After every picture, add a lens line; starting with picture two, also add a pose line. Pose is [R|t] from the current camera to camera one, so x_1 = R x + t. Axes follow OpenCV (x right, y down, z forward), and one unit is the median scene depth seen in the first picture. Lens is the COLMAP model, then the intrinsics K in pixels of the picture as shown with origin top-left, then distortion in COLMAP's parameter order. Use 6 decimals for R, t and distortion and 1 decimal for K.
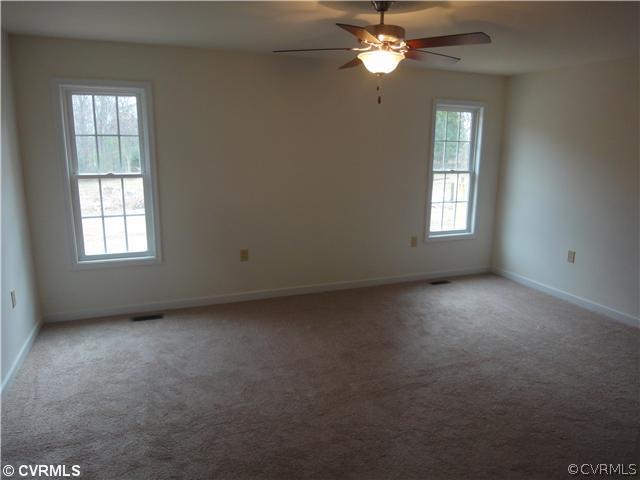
lens RADIAL K [[450.6, 0, 324.7], [0, 450.6, 240.2], [0, 0, 1]] dist [-0.046711, 0.001665]
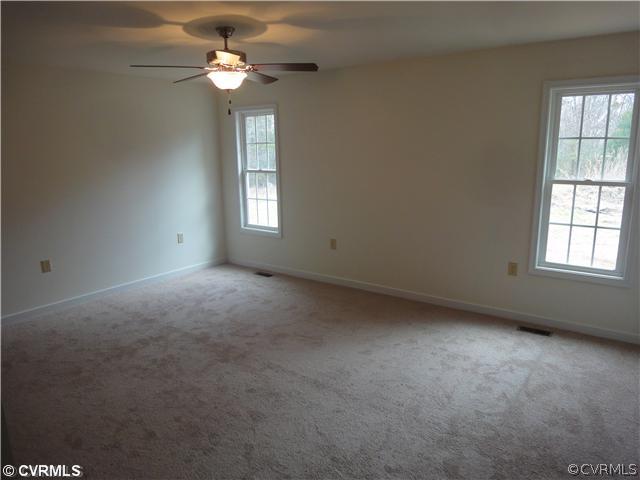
lens RADIAL K [[465.1, 0, 319.8], [0, 465.1, 225.6], [0, 0, 1]] dist [0.029963, -0.003037]
pose [[0.540190, 0.124307, -0.832311, 0.679328], [-0.165127, 0.985460, 0.040008, -0.047570], [0.825183, 0.115825, 0.552862, 0.263958]]
